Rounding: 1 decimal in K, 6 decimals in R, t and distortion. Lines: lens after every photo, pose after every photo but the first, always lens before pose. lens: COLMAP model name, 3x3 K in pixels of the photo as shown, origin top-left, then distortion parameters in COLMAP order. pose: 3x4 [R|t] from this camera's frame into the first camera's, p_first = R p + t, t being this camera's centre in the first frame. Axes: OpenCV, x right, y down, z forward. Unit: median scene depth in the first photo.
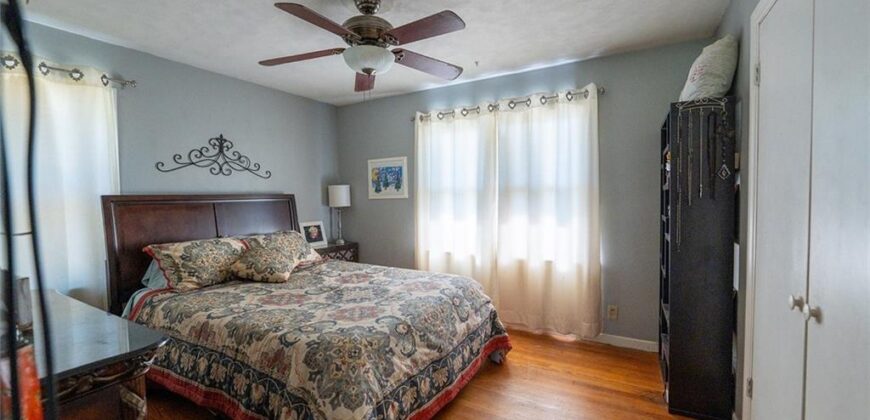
lens RADIAL K [[359.6, 0, 441.9], [0, 359.6, 208.8], [0, 0, 1]] dist [0.000279, -0.000160]
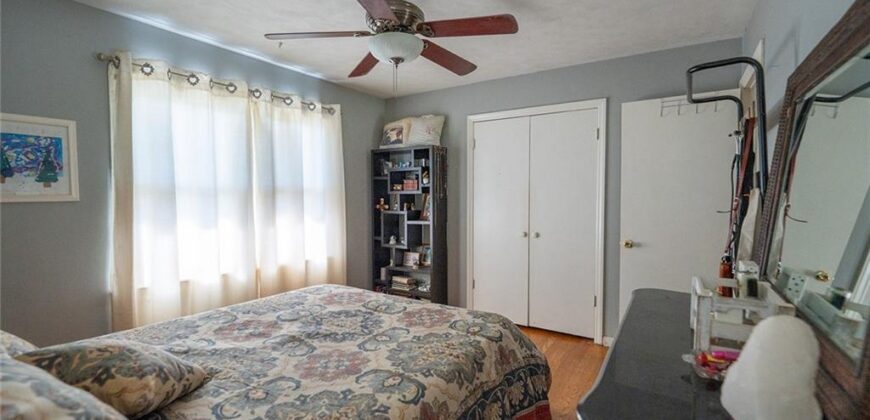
lens RADIAL K [[359.6, 0, 441.9], [0, 359.6, 208.8], [0, 0, 1]] dist [0.000279, -0.000160]
pose [[0.072928, -0.023029, 0.997071, -0.725467], [0.042338, 0.998904, 0.019975, -0.007731], [-0.996438, 0.040757, 0.073823, 0.543581]]
